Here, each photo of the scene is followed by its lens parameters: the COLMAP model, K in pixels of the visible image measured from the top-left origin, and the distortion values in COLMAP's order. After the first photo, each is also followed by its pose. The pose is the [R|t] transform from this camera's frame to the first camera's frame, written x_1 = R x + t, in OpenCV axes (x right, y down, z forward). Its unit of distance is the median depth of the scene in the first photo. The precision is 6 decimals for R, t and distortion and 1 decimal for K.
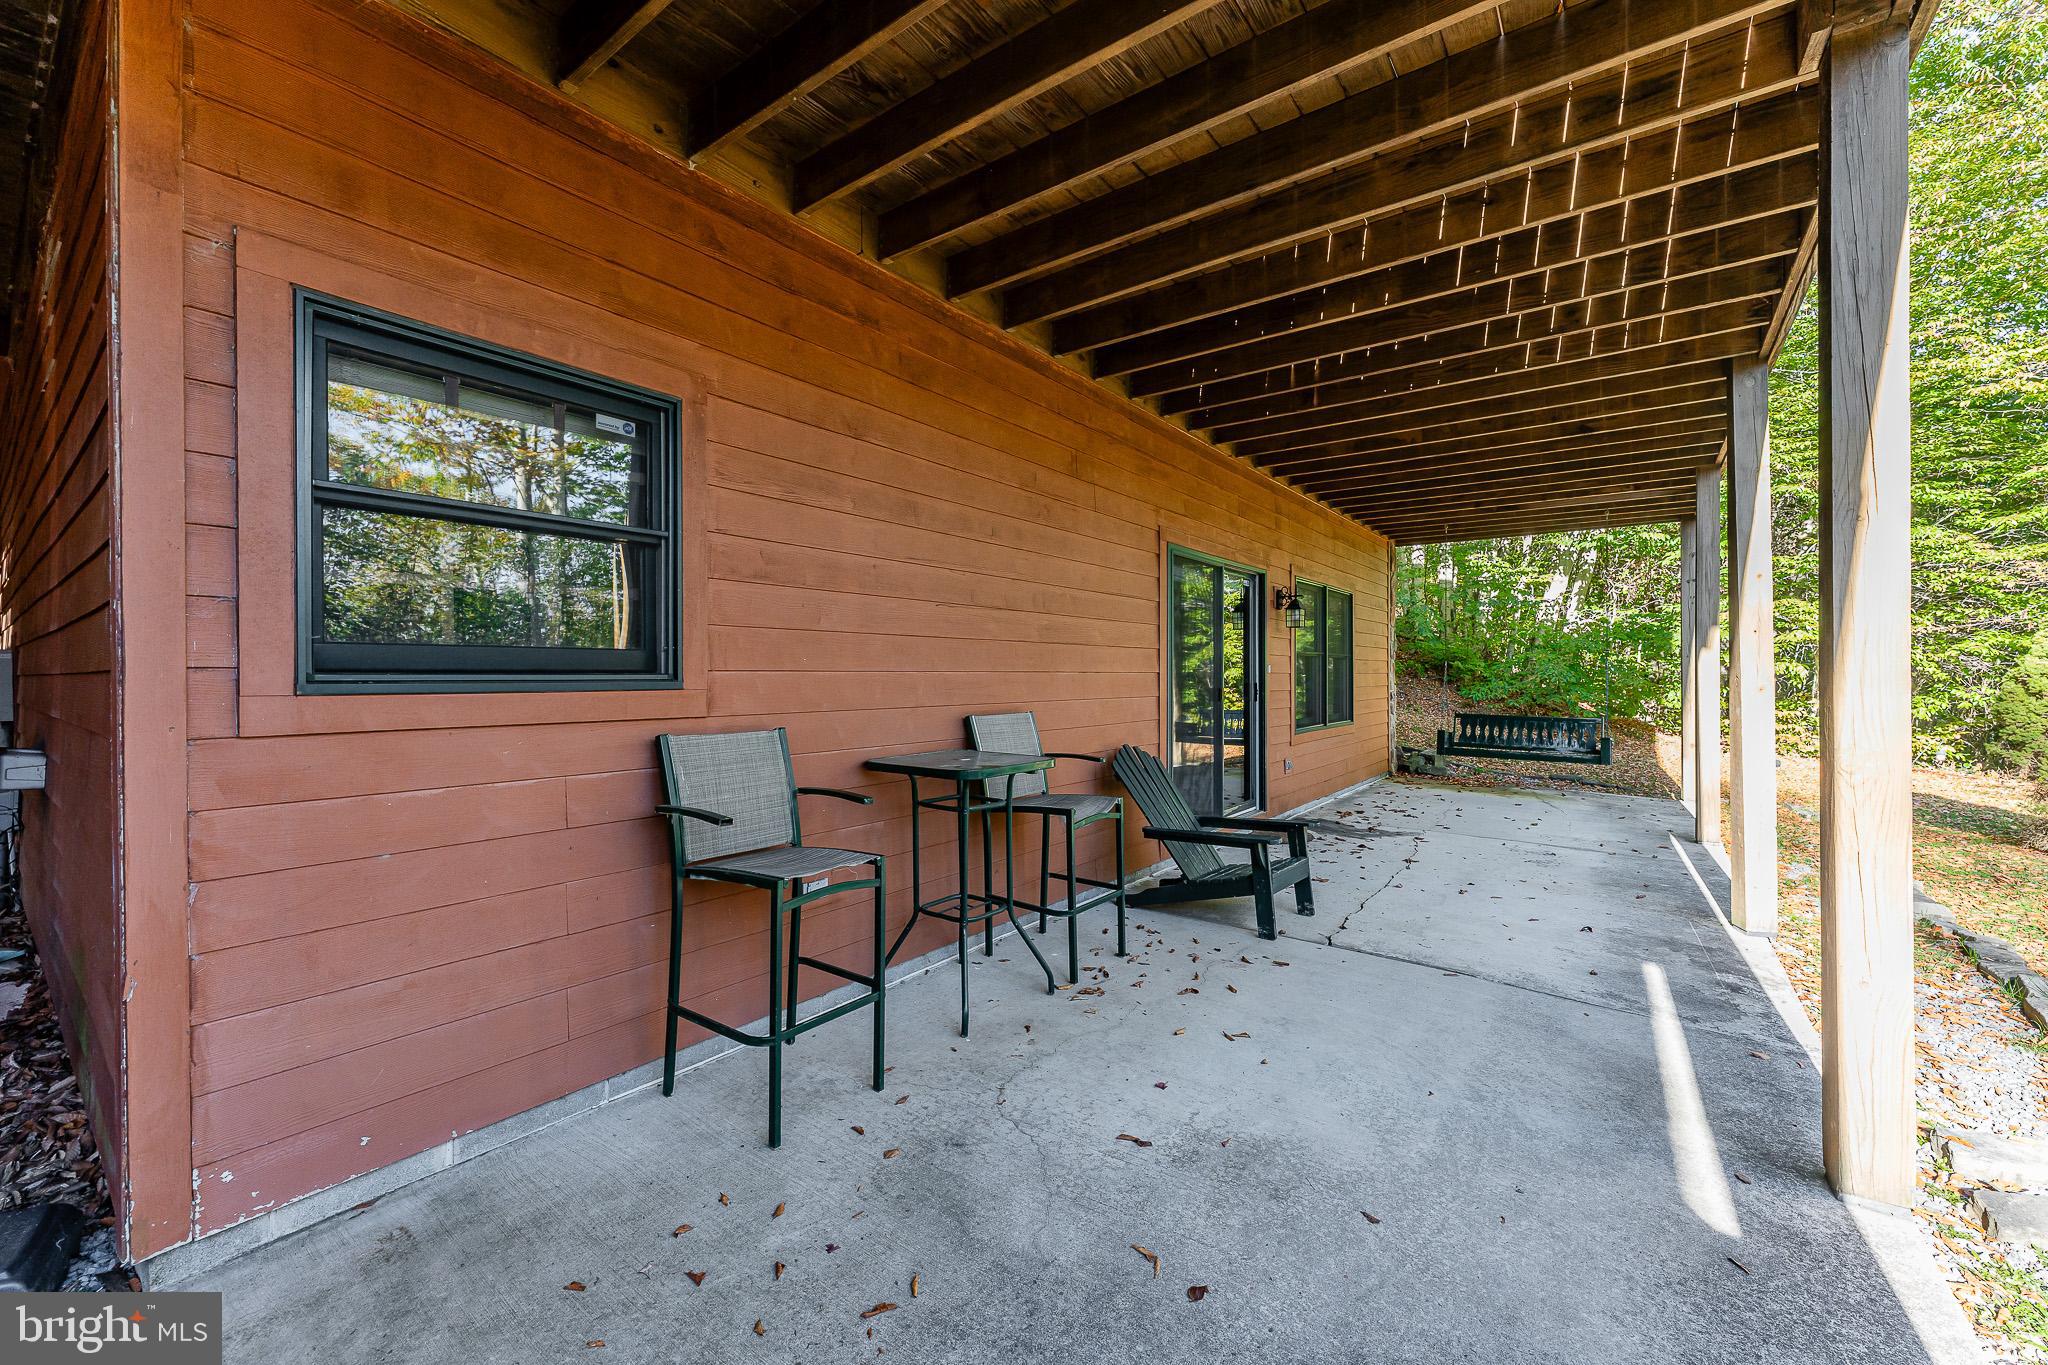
lens RADIAL K [[811.9, 0, 1014.5], [0, 811.9, 683.8], [0, 0, 1]] dist [-0.000997, -0.000233]
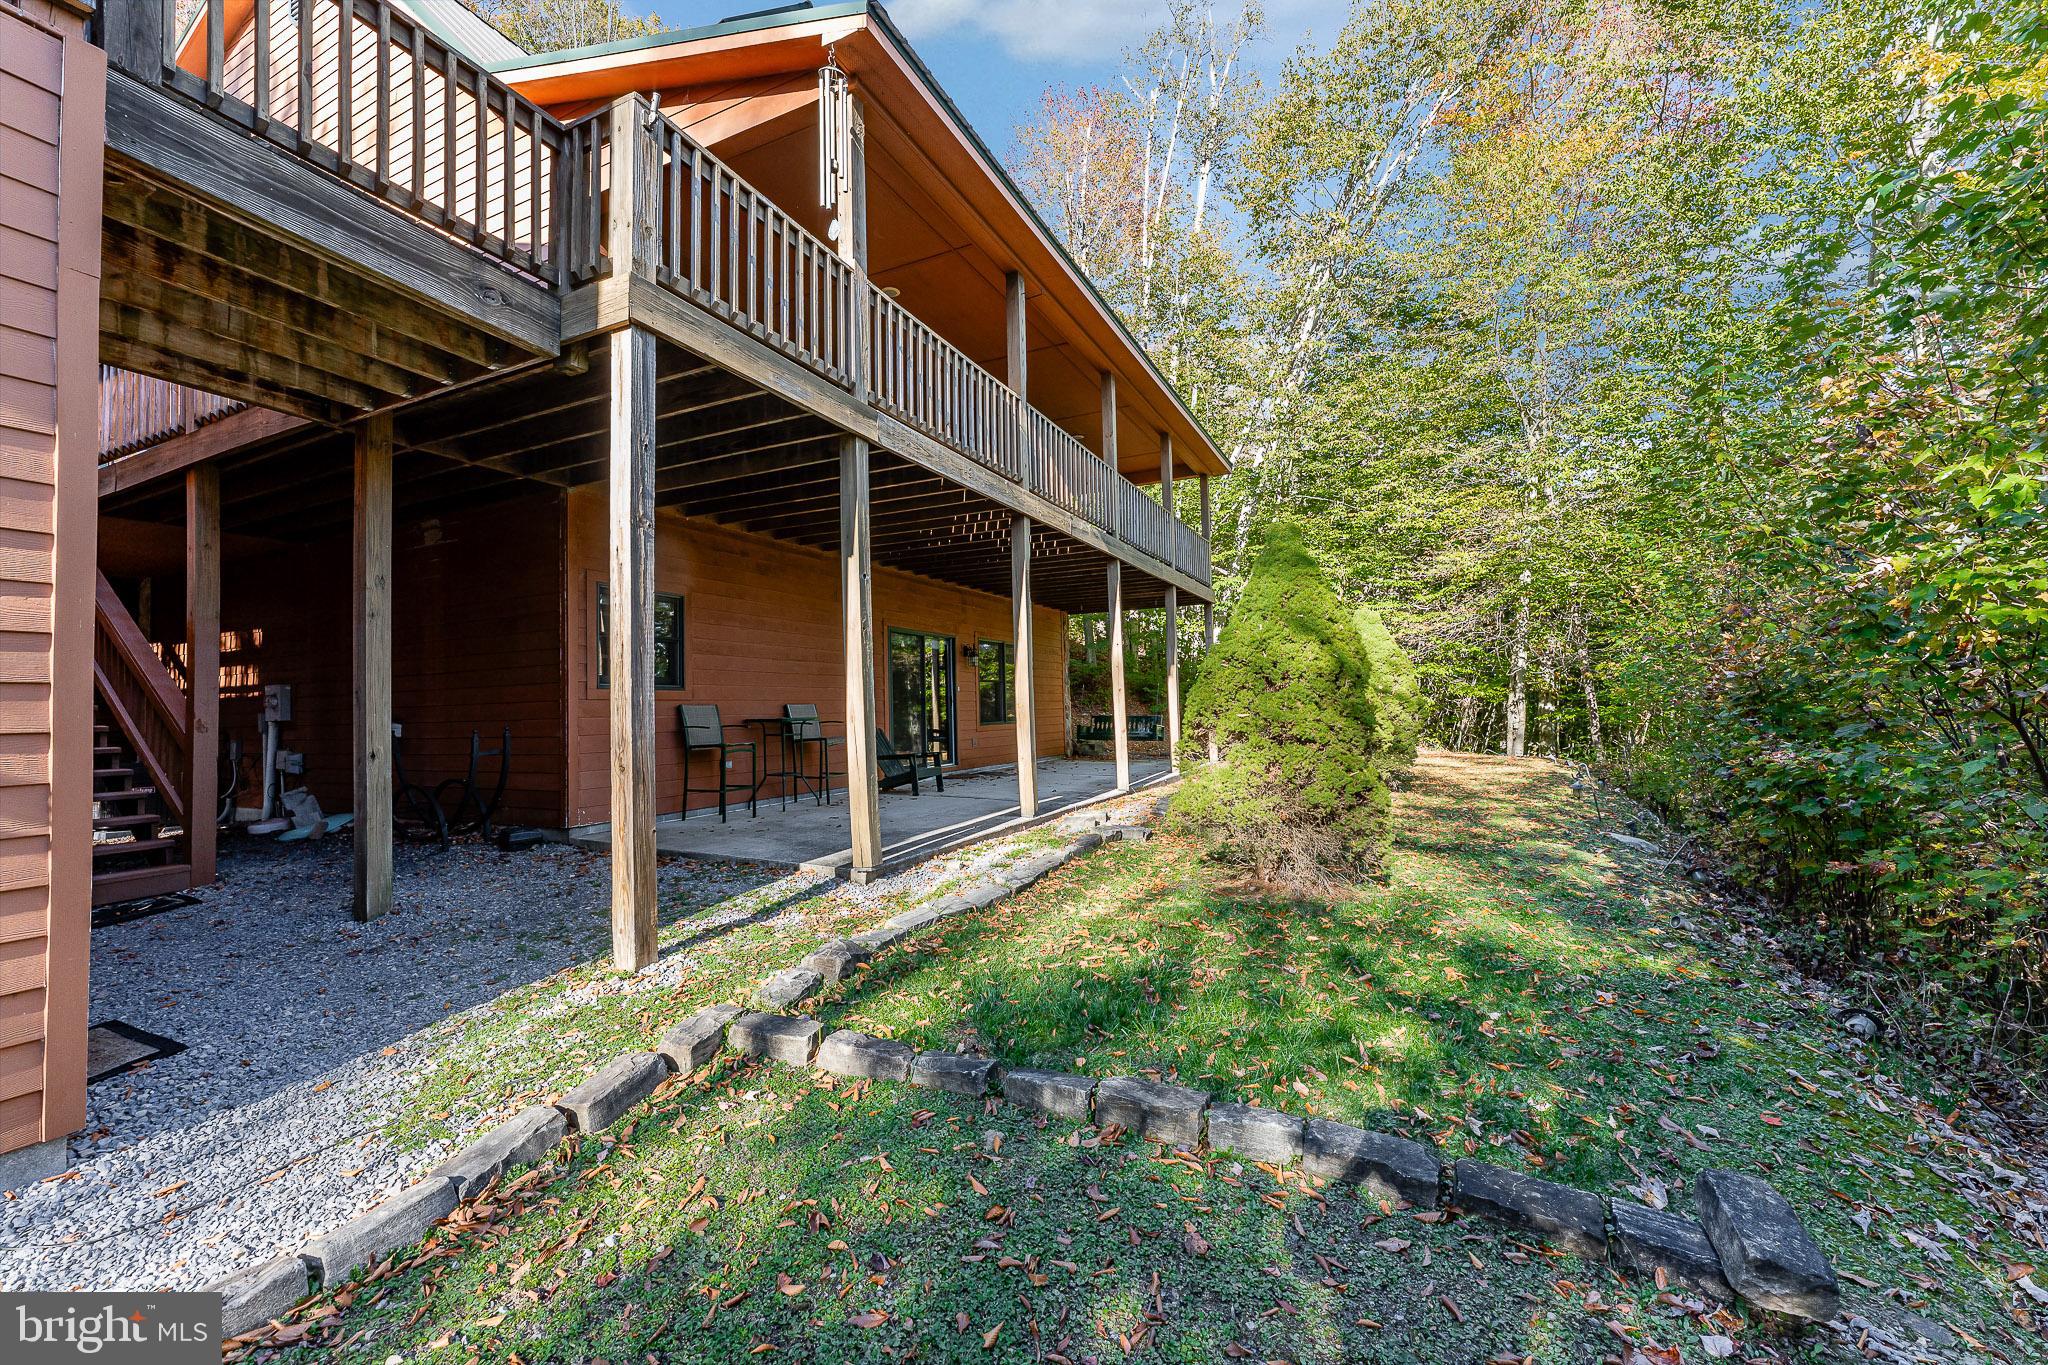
lens RADIAL K [[811.9, 0, 1014.5], [0, 811.9, 683.8], [0, 0, 1]] dist [-0.000997, -0.000233]
pose [[0.981320, -0.012518, 0.191977, 0.348970], [0.021269, 0.998823, -0.043590, 0.231134], [-0.191205, 0.046859, 0.980431, -3.571503]]
